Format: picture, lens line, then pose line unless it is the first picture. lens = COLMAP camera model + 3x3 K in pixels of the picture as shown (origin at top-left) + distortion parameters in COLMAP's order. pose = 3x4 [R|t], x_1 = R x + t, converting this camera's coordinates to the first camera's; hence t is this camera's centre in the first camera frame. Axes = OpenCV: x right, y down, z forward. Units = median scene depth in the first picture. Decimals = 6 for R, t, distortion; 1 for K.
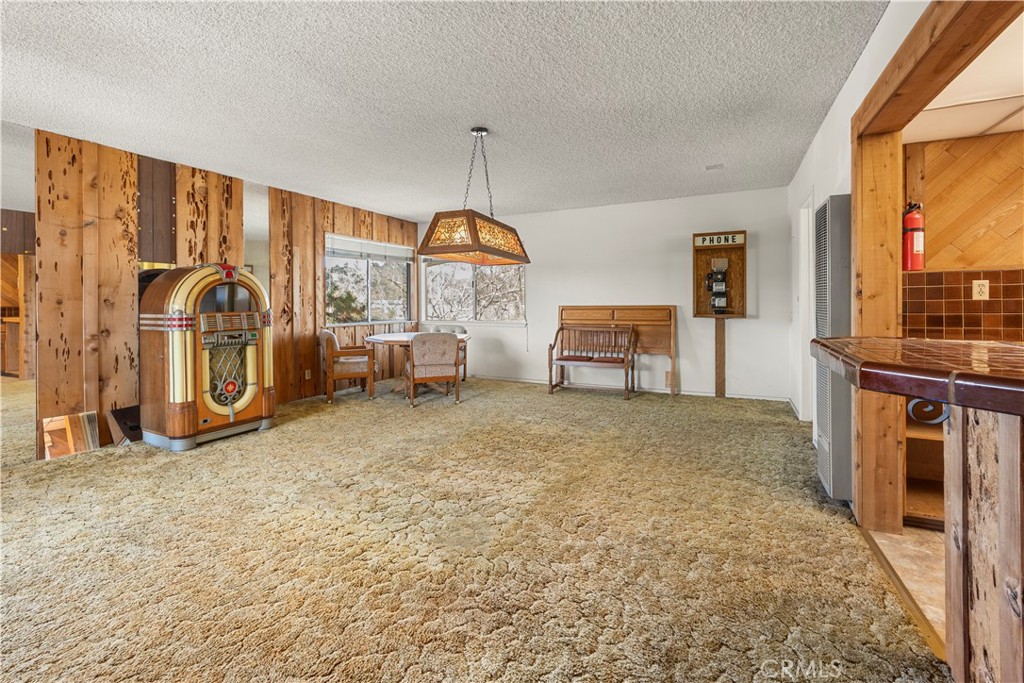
lens RADIAL K [[433.4, 0, 516.8], [0, 433.4, 305.1], [0, 0, 1]] dist [-0.013677, -0.000121]
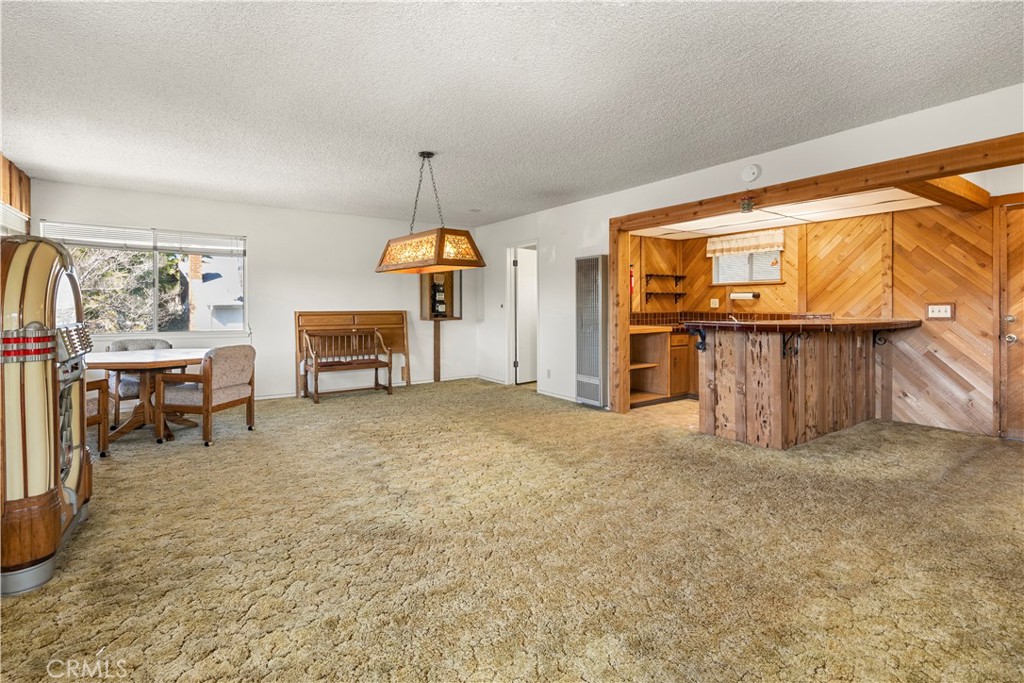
lens RADIAL K [[433.4, 0, 516.8], [0, 433.4, 305.1], [0, 0, 1]] dist [-0.013677, -0.000121]
pose [[0.533451, 0.006194, 0.845808, -0.870464], [0.005373, 0.999928, -0.010712, -0.000986], [-0.845814, 0.010259, 0.533379, 0.193222]]
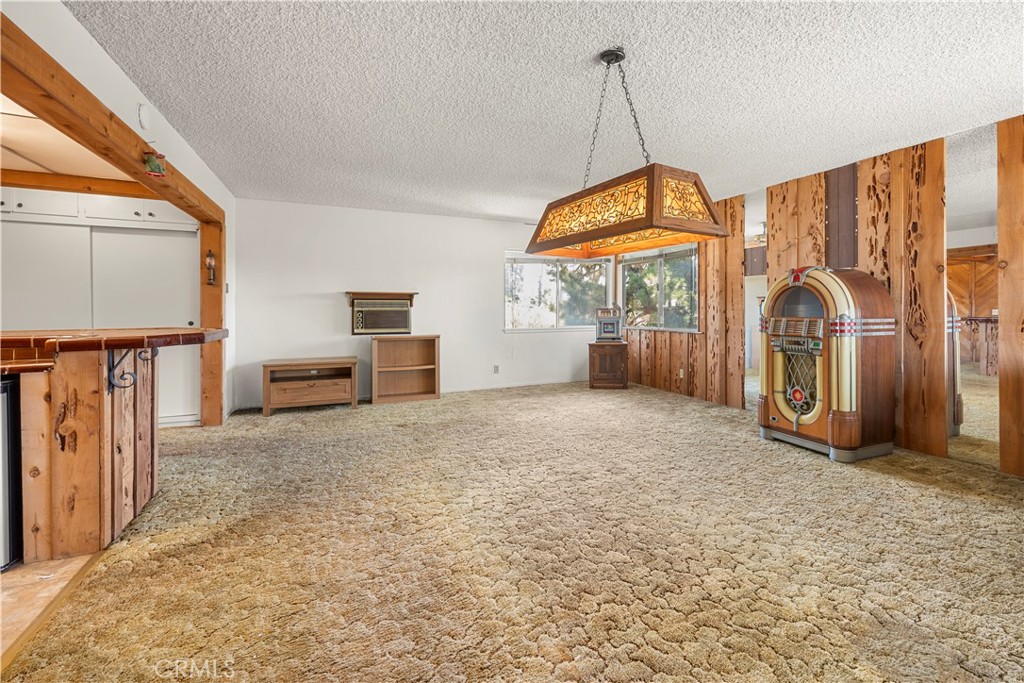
lens RADIAL K [[415.0, 0, 511.6], [0, 415.0, 310.3], [0, 0, 1]] dist [-0.001359, -0.000184]
pose [[-0.647732, 0.006238, -0.761843, 0.402613], [-0.001189, 0.999957, 0.009199, -0.006105], [0.761868, 0.006864, -0.647696, 0.988763]]
